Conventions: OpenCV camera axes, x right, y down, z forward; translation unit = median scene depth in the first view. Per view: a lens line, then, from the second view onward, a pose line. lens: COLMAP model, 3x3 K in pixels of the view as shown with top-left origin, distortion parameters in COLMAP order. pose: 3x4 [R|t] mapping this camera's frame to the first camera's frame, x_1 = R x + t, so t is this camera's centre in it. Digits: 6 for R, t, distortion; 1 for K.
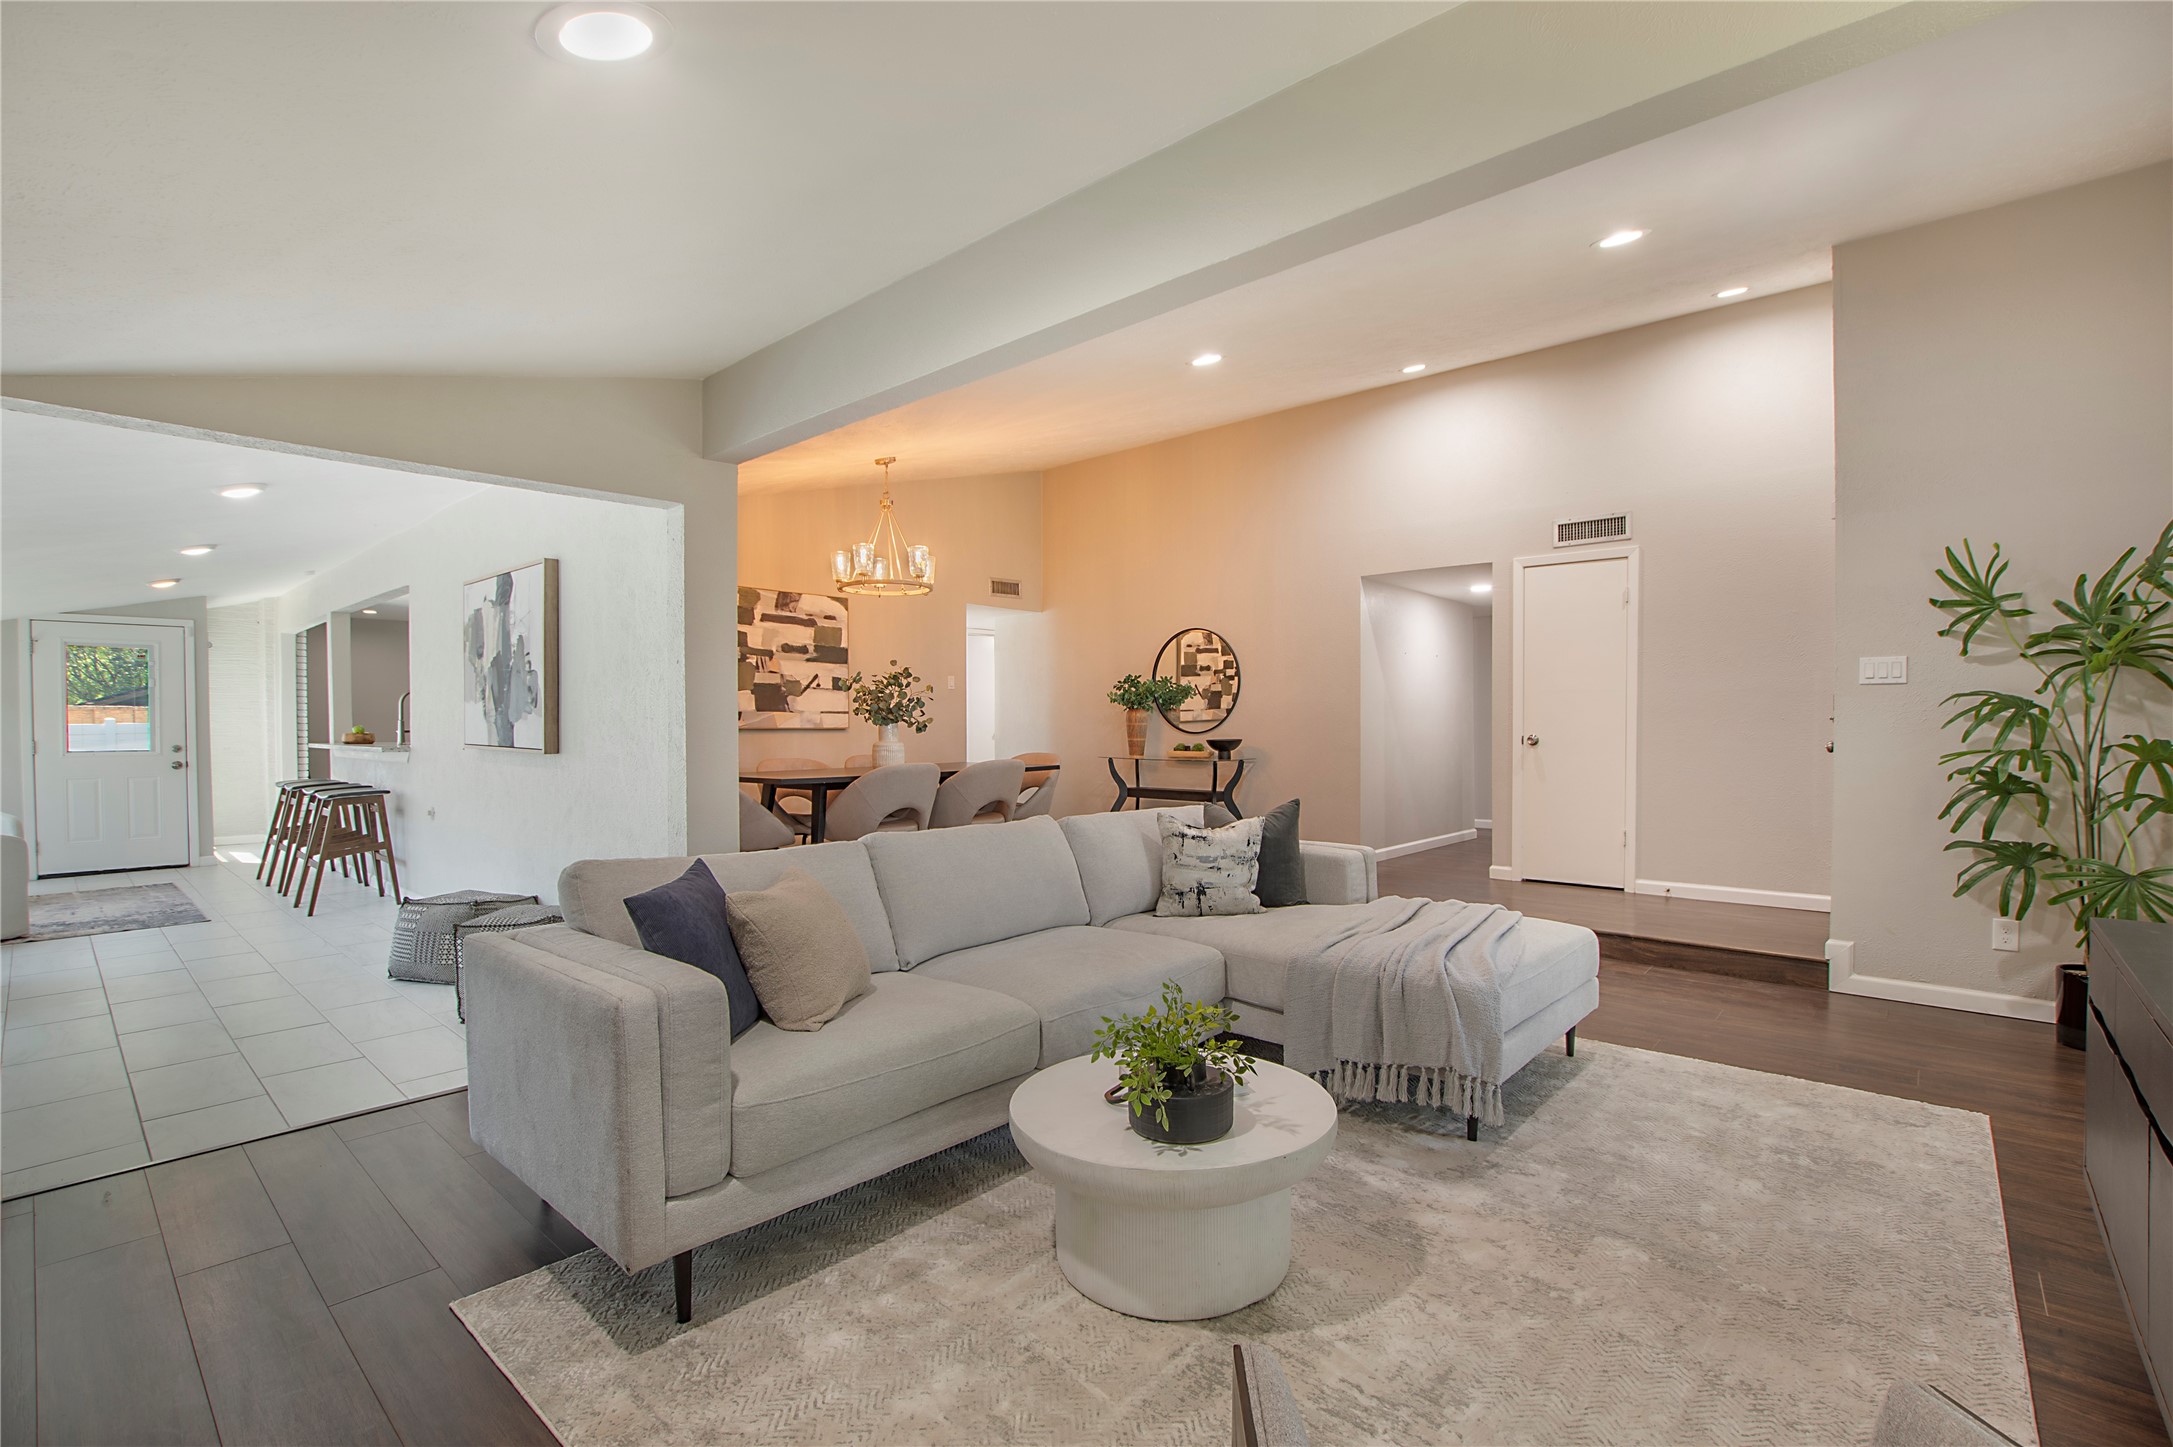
lens RADIAL K [[962.4, 0, 1081.2], [0, 962.4, 742.3], [0, 0, 1]] dist [-0.037639, 0.005264]
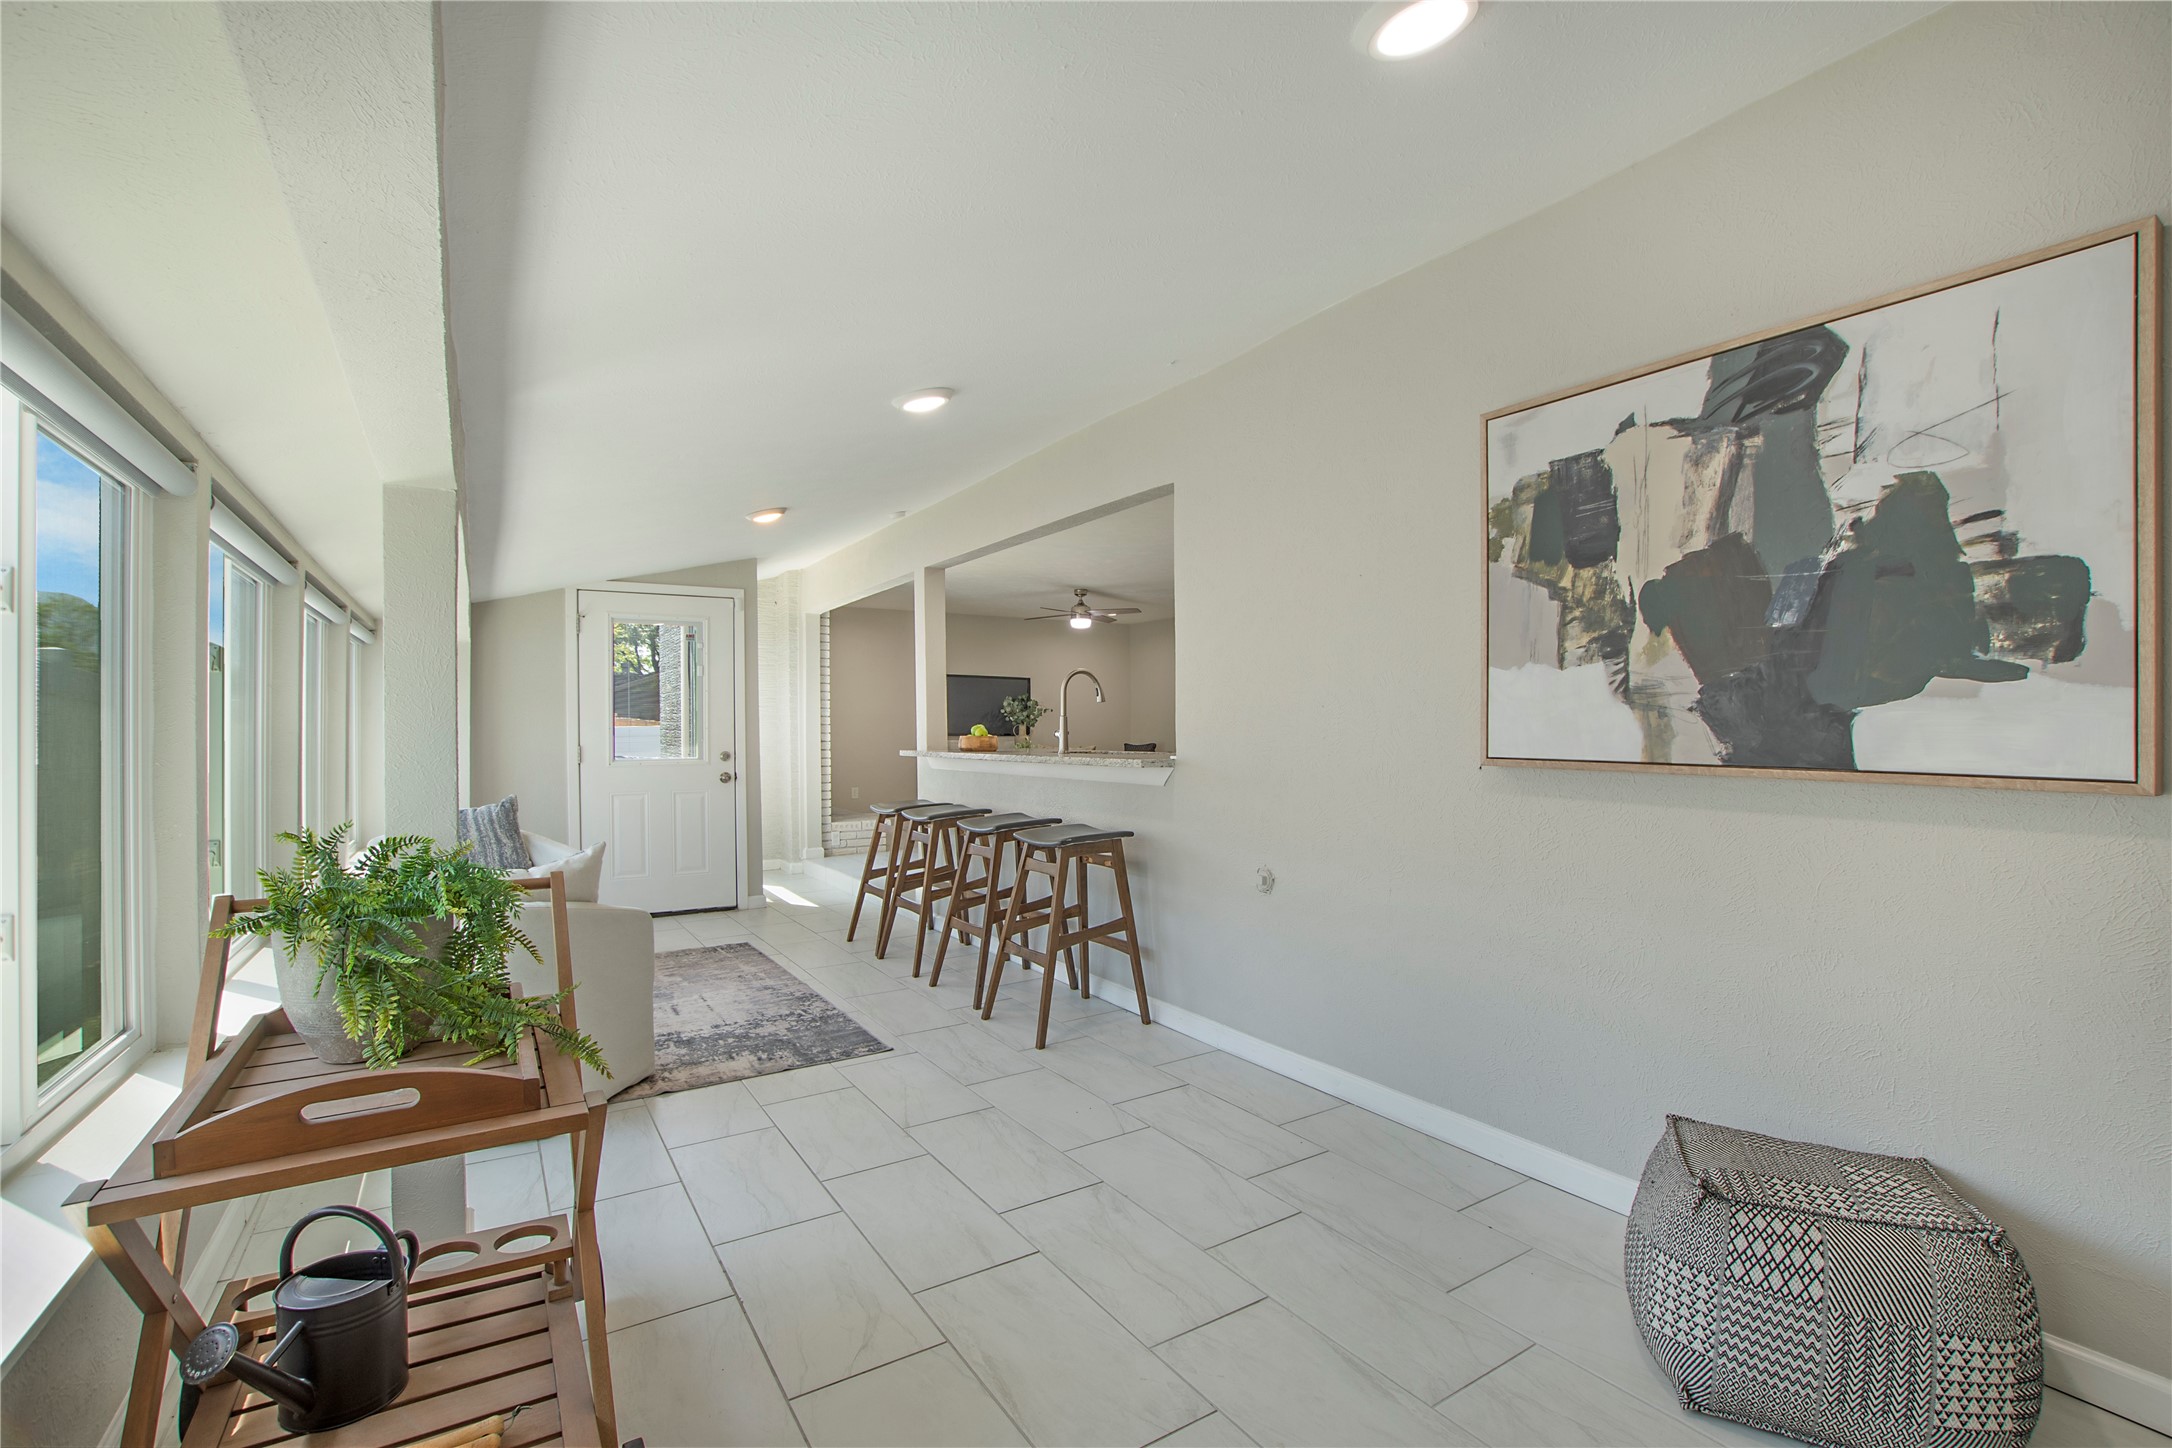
lens RADIAL K [[962.0, 0, 1081.6], [0, 962.0, 743.2], [0, 0, 1]] dist [-0.037639, 0.005264]
pose [[0.961065, 0.004055, -0.276292, -0.568461], [-0.005835, 0.999967, -0.005619, -0.001215], [0.276260, 0.007012, 0.961057, 0.390108]]
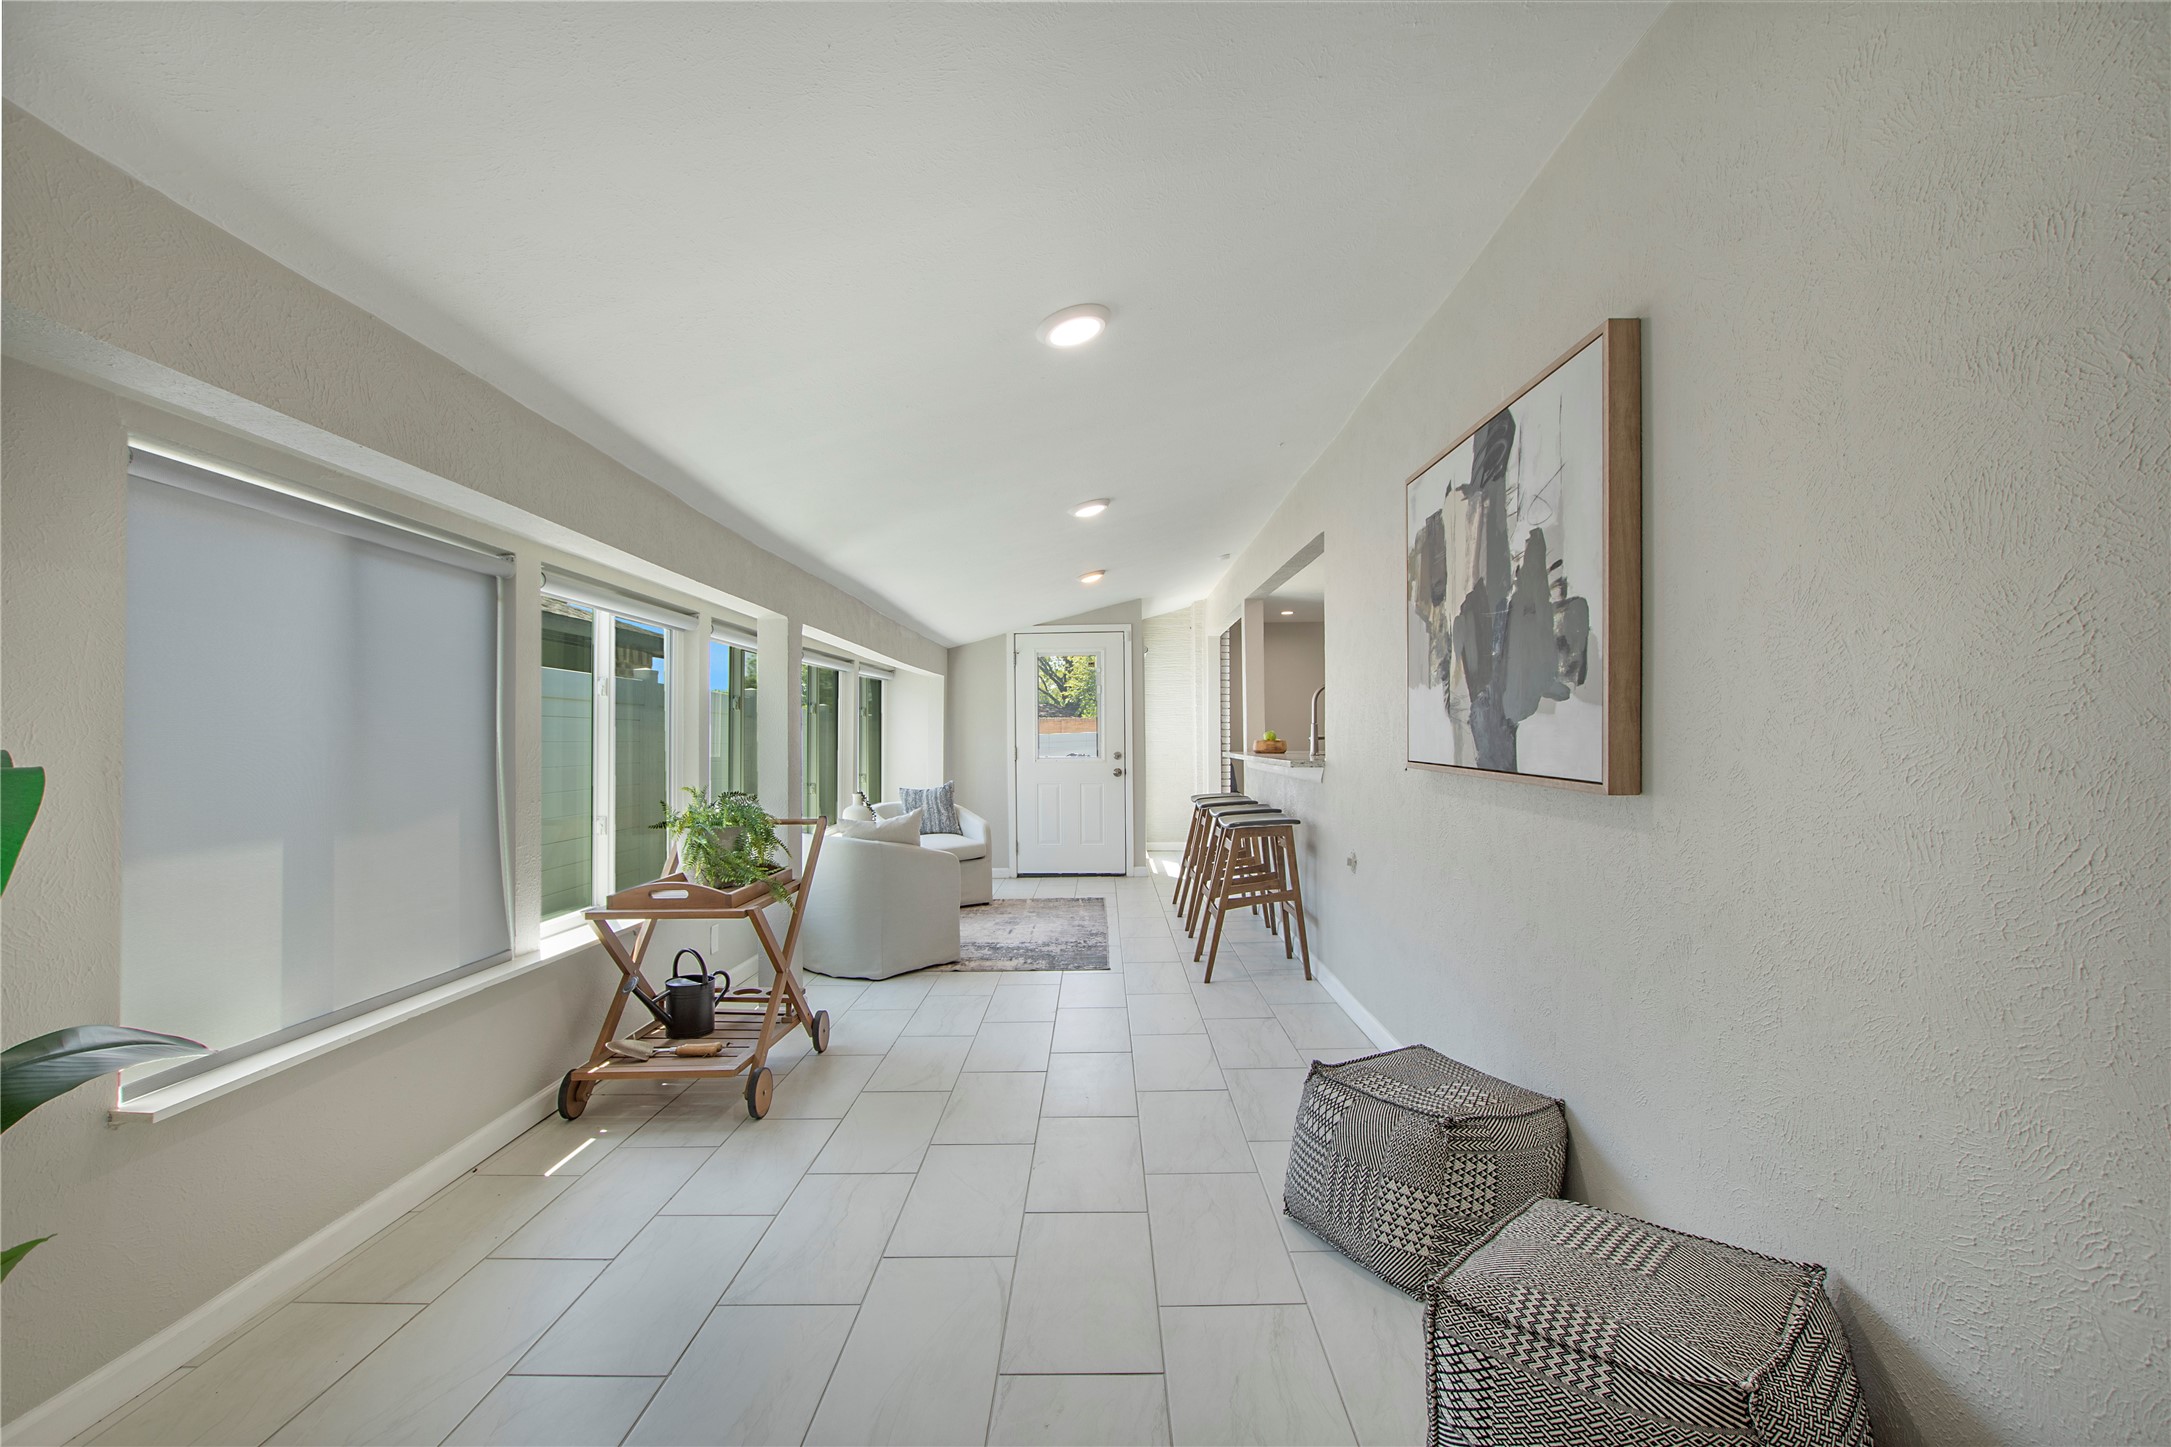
lens RADIAL K [[961.5, 0, 1086.6], [0, 961.5, 740.9], [0, 0, 1]] dist [-0.037639, 0.005264]
pose [[0.653576, 0.002282, -0.756858, -0.270333], [-0.008588, 0.999953, -0.004402, -0.004805], [0.756812, 0.009377, 0.653565, 0.377741]]
